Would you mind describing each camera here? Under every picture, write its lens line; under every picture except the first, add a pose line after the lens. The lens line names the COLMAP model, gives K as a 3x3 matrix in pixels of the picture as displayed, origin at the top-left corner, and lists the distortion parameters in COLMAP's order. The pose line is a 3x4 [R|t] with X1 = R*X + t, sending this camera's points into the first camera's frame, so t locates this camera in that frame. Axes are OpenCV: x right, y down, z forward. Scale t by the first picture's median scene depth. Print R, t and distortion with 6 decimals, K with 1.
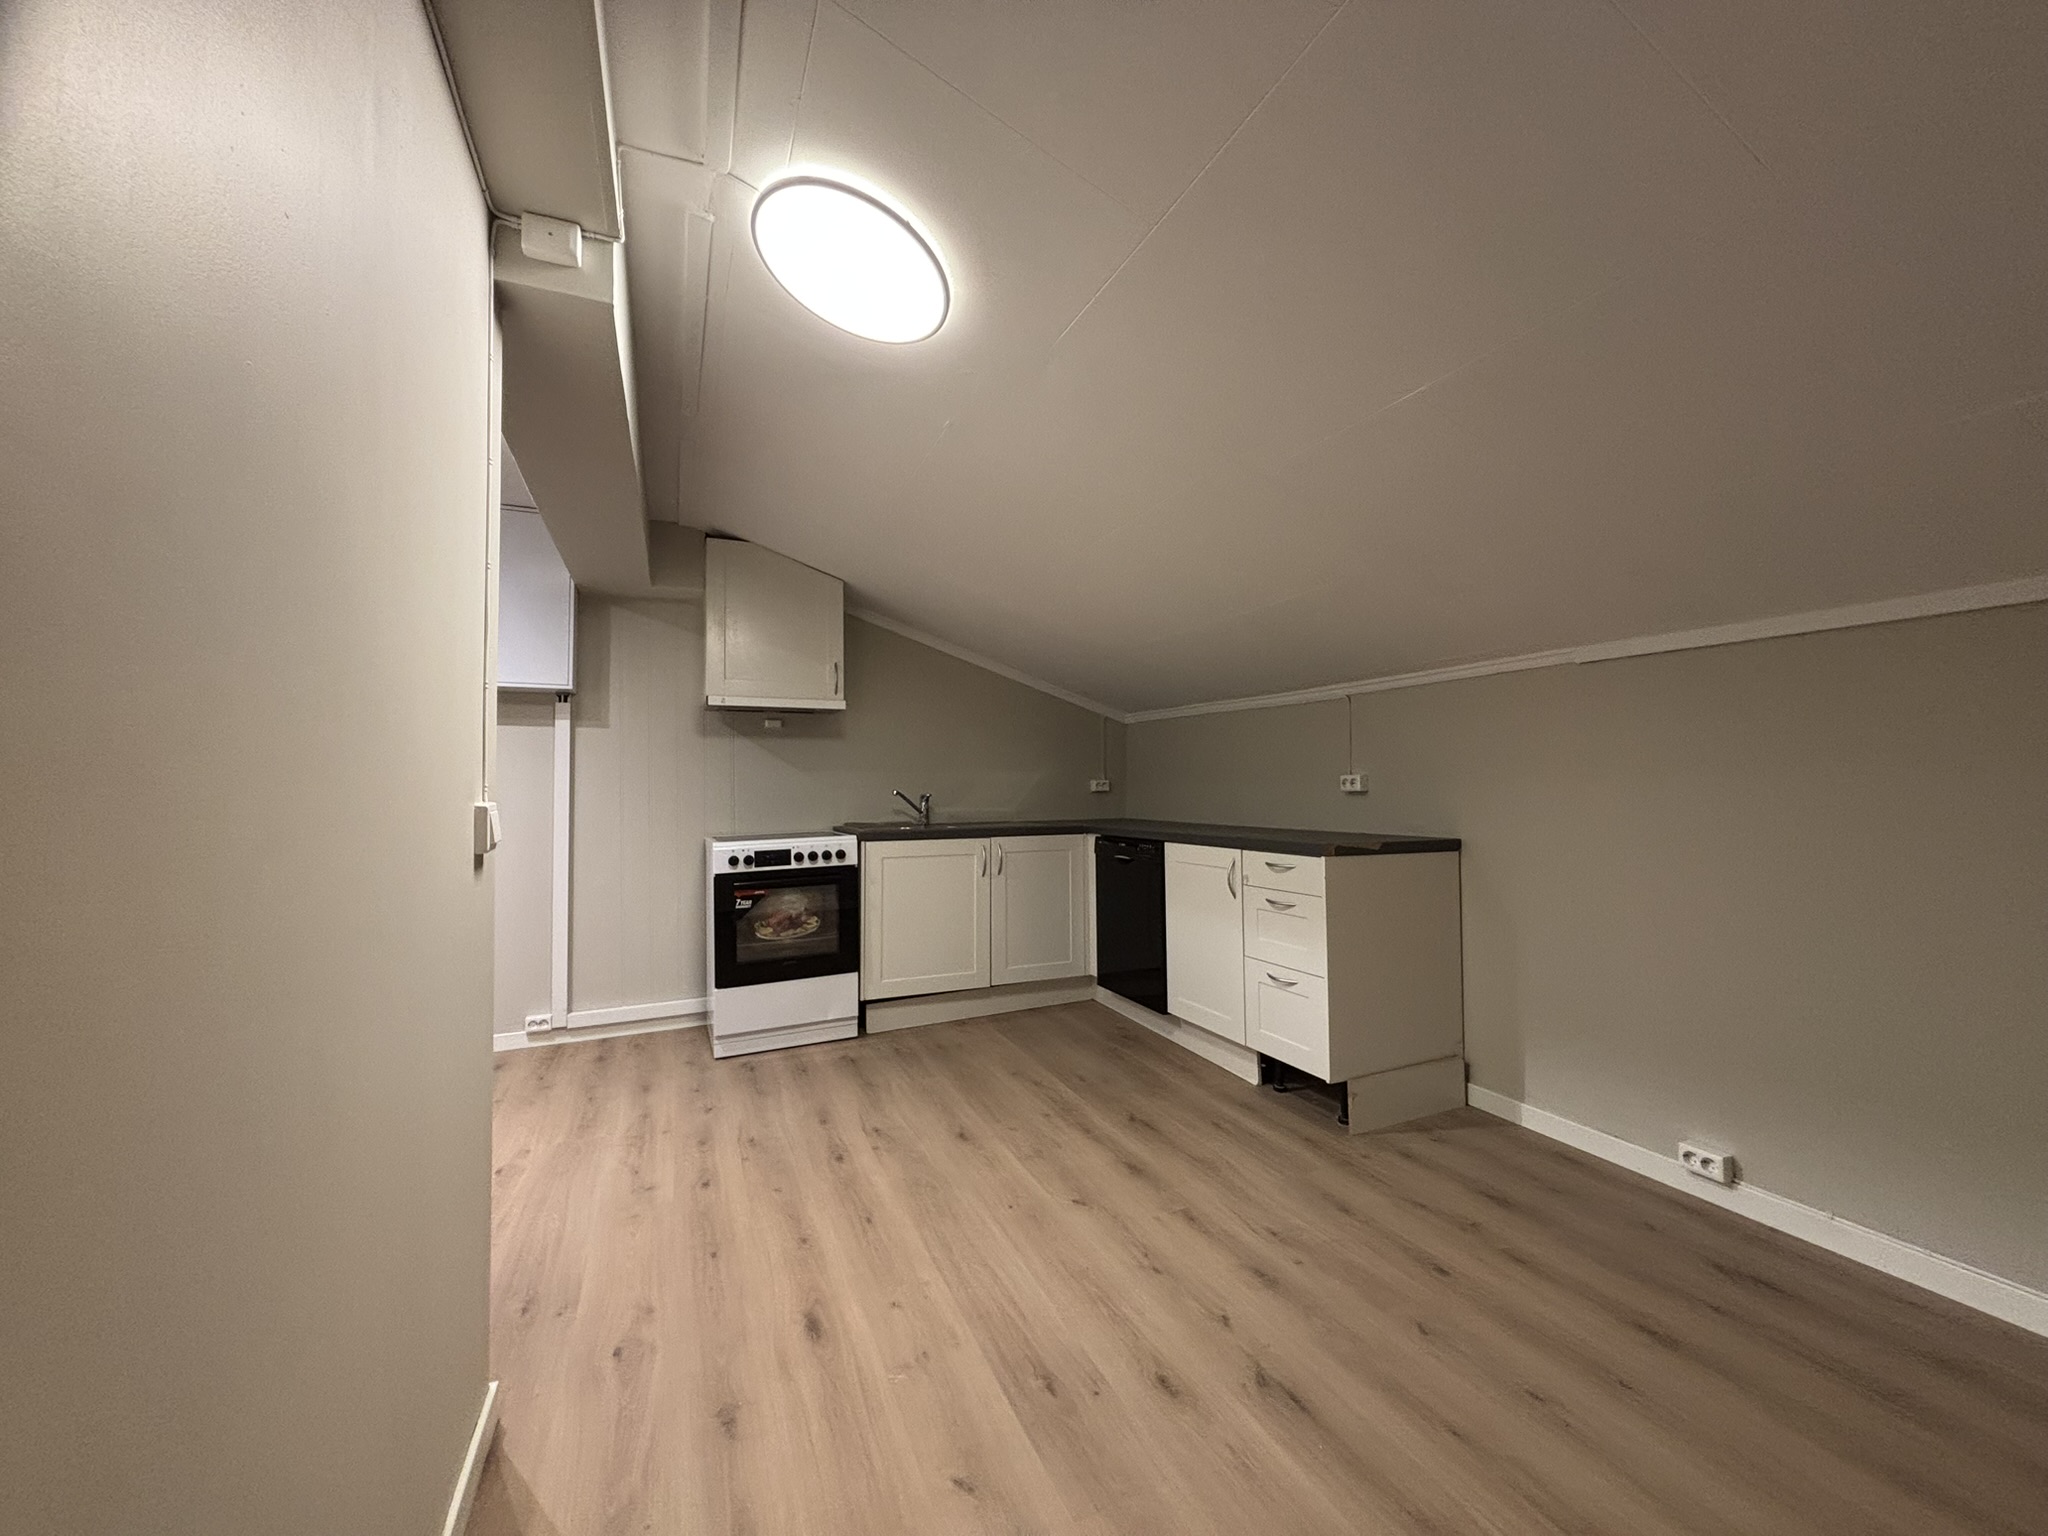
lens RADIAL K [[827.5, 0, 1024.0], [0, 827.5, 768.0], [0, 0, 1]] dist [-0.002254, 0.006429]
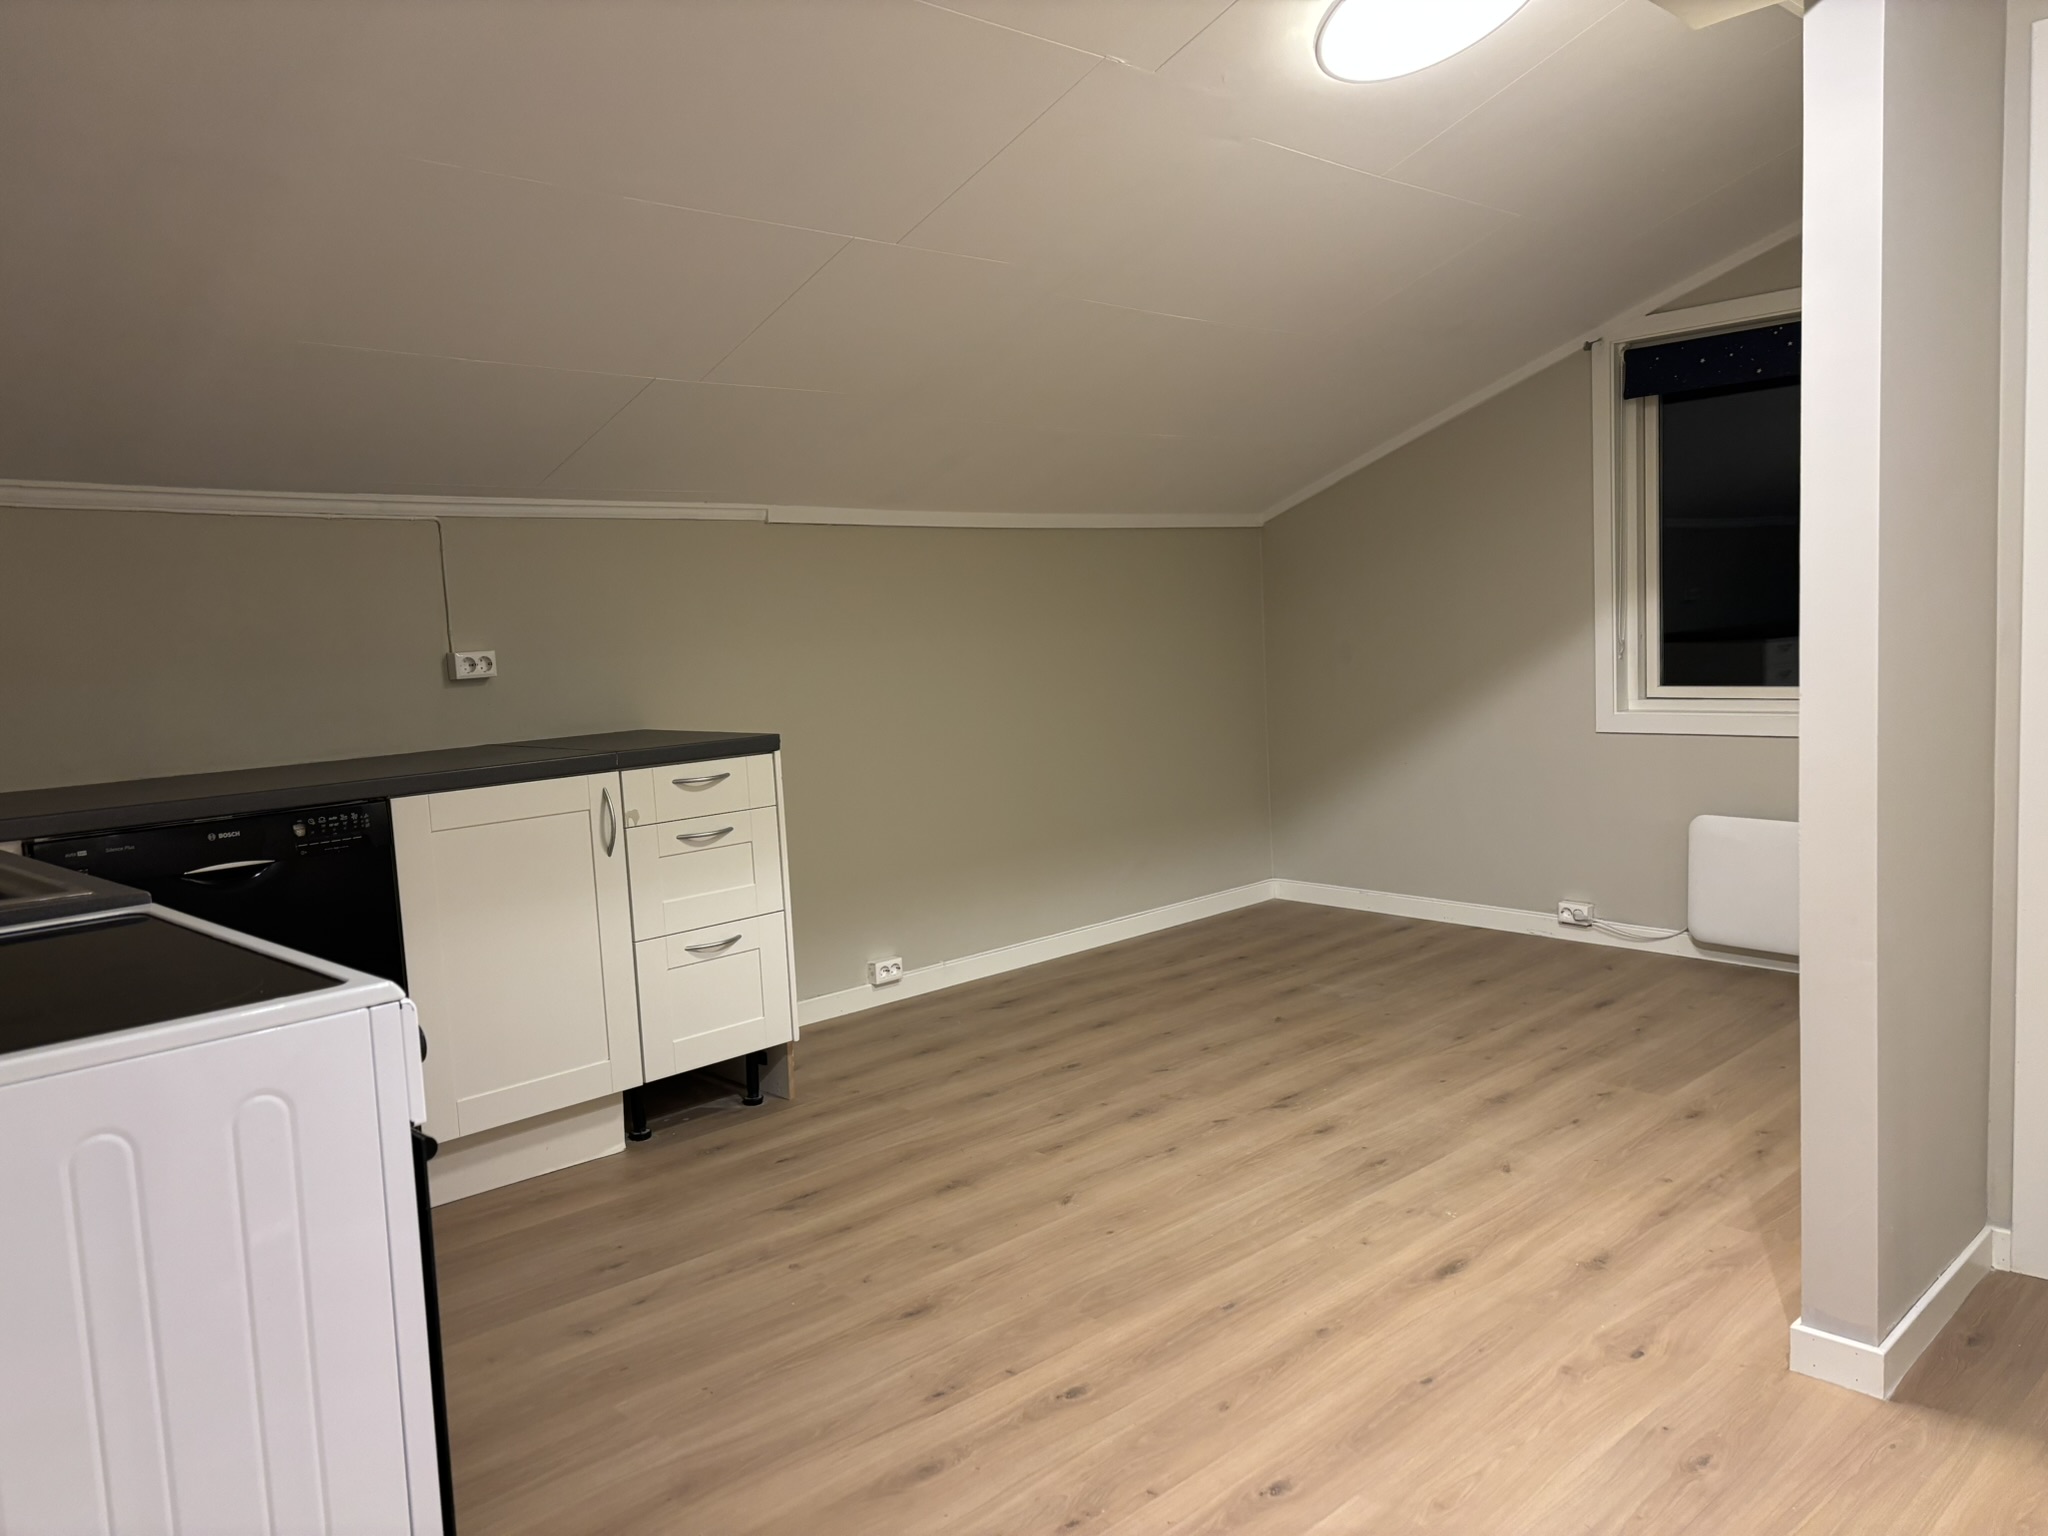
lens RADIAL K [[1544.8, 0, 1024.0], [0, 1544.8, 768.0], [0, 0, 1]] dist [0.050321, 0.005343]
pose [[-0.363148, -0.066681, 0.929343, -1.275349], [0.027511, 0.996234, 0.082230, 0.016417], [-0.931325, 0.055429, -0.359945, 1.610304]]
